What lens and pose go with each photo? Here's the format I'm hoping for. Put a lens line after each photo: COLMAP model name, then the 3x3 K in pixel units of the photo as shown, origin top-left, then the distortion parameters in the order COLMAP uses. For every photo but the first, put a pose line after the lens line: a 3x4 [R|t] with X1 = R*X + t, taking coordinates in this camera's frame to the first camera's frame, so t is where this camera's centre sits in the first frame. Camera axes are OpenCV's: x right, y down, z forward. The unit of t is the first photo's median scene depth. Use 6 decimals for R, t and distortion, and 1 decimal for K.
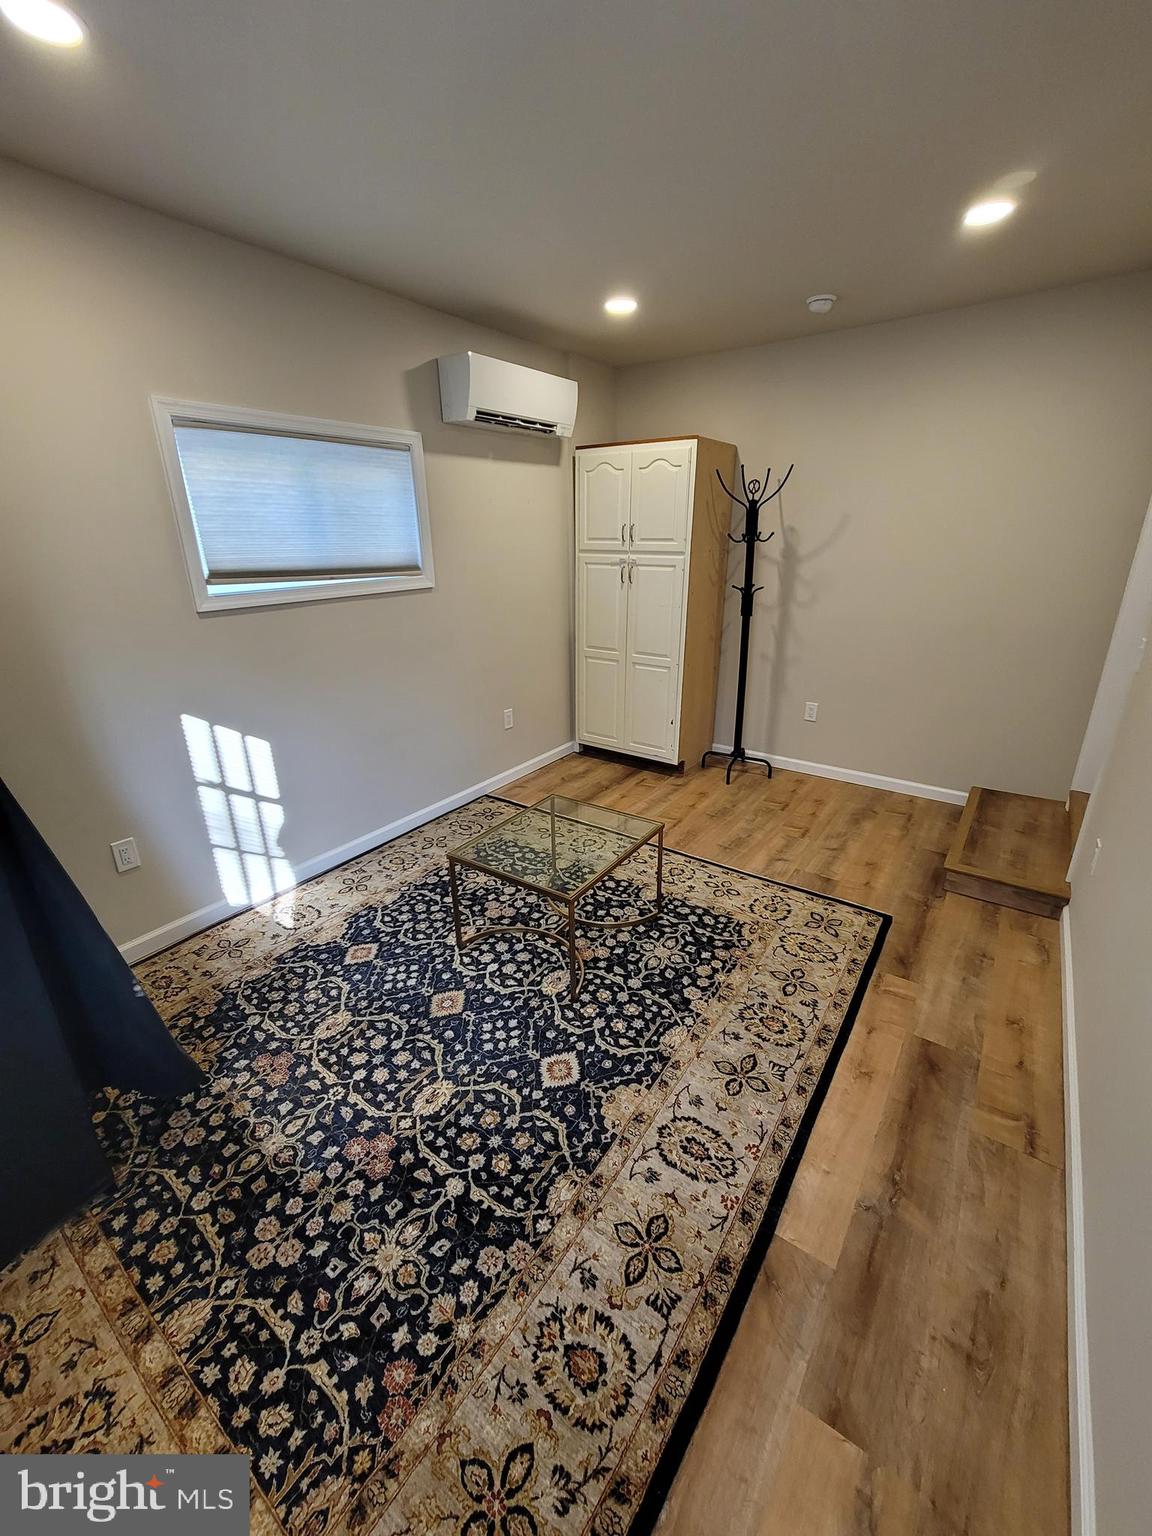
lens RADIAL K [[624.0, 0, 571.2], [0, 624.0, 757.0], [0, 0, 1]] dist [-0.002506, -0.000647]
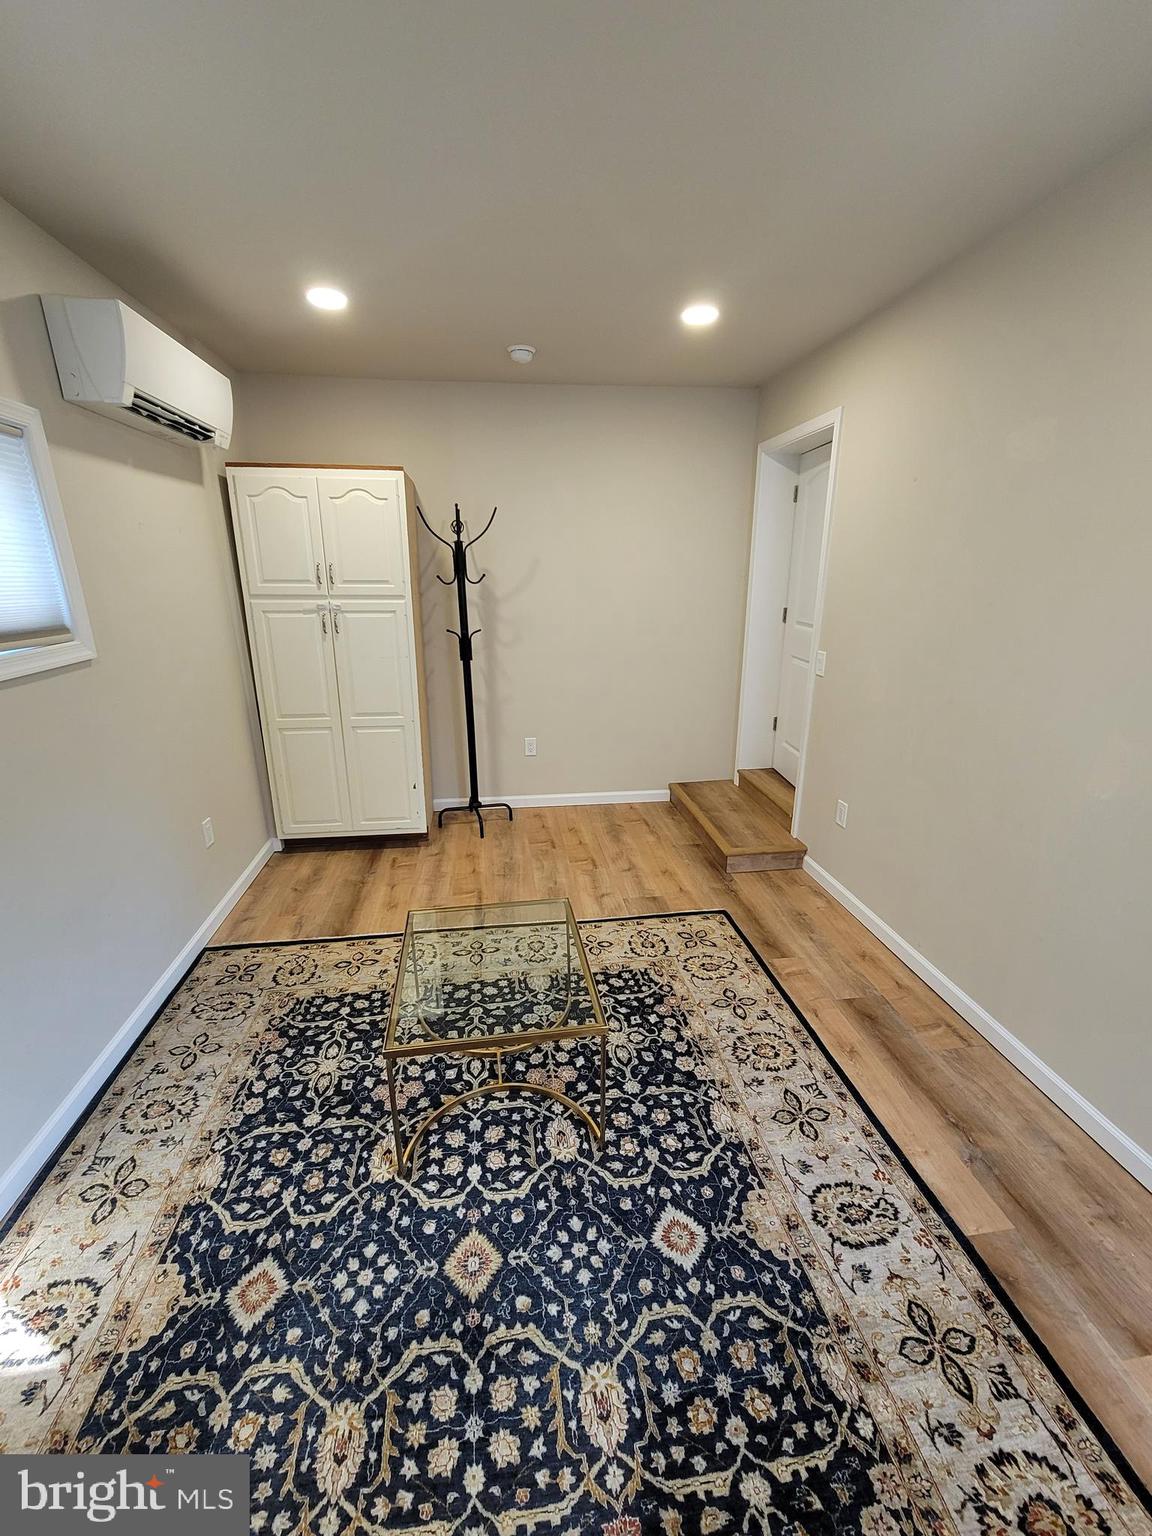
lens RADIAL K [[624.0, 0, 571.2], [0, 624.0, 760.5], [0, 0, 1]] dist [-0.002506, -0.000647]
pose [[0.730085, -0.191304, 0.656032, -0.417025], [0.226261, 0.973538, 0.032090, -0.118404], [-0.644811, 0.125006, 0.754050, 0.326902]]
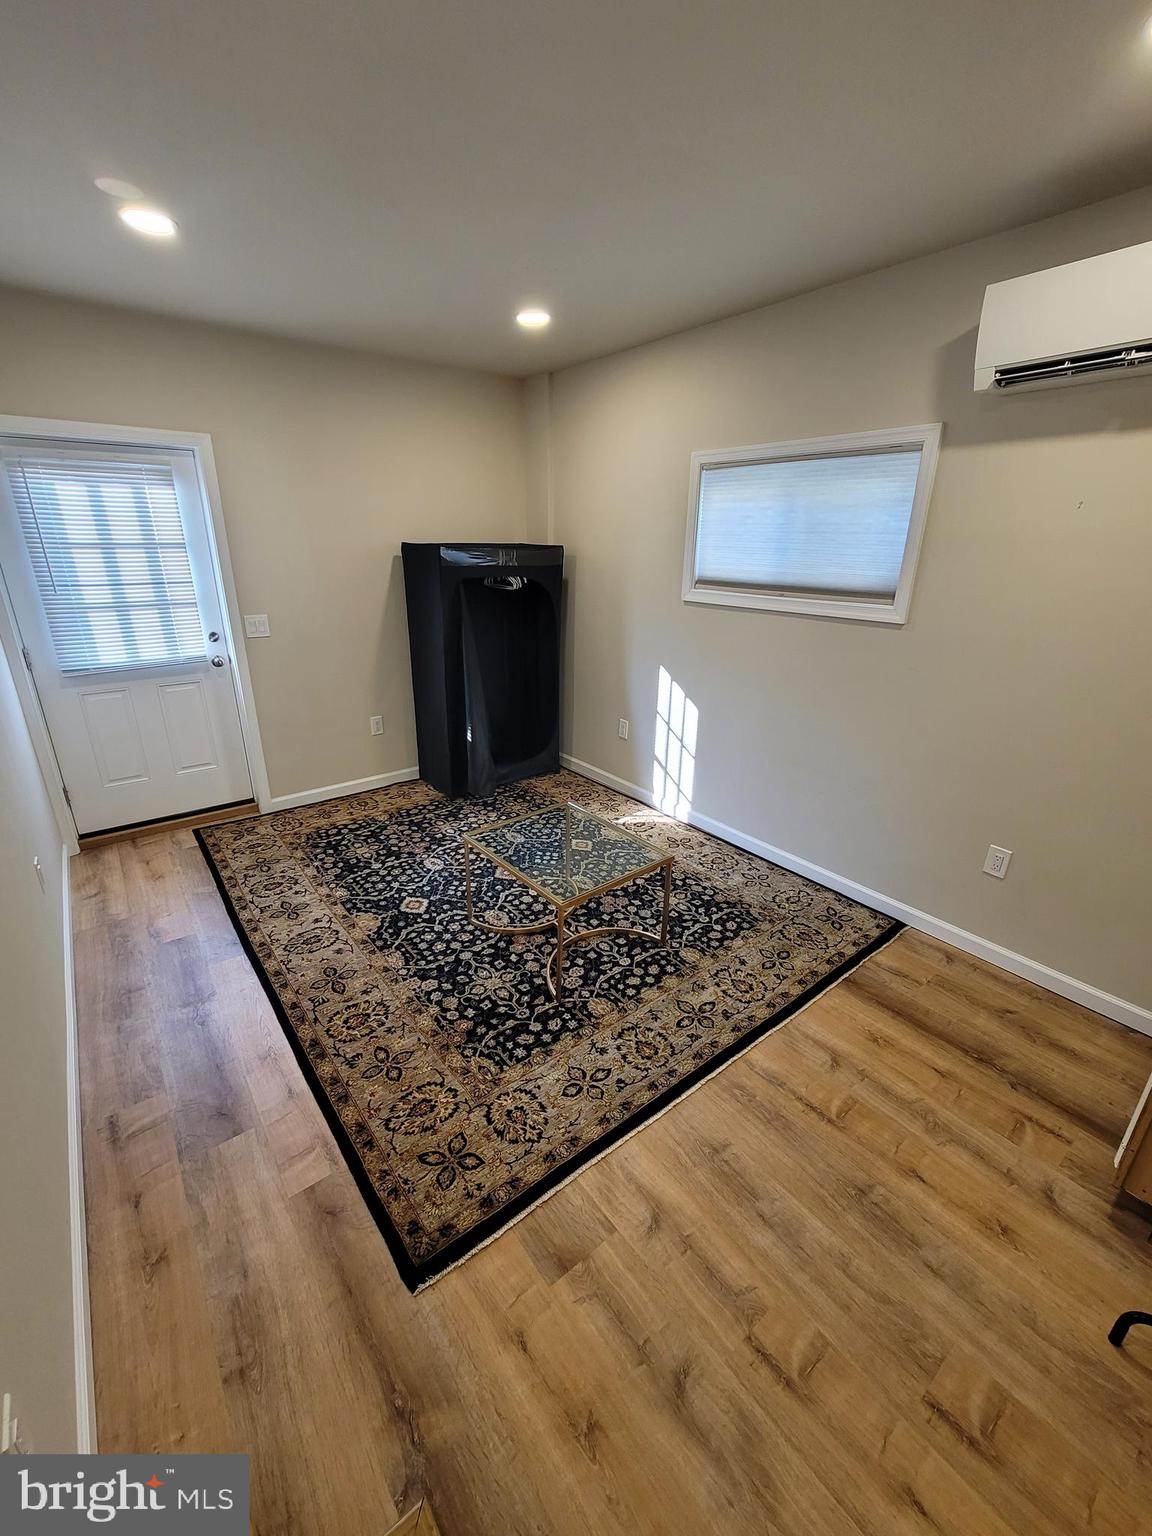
lens RADIAL K [[624.0, 0, 586.7], [0, 624.0, 767.7], [0, 0, 1]] dist [-0.002506, -0.000647]
pose [[-0.267184, 0.350118, -0.897792, 0.884381], [-0.333058, 0.840695, 0.426971, -0.449377], [0.904259, 0.413097, -0.108010, 1.114919]]
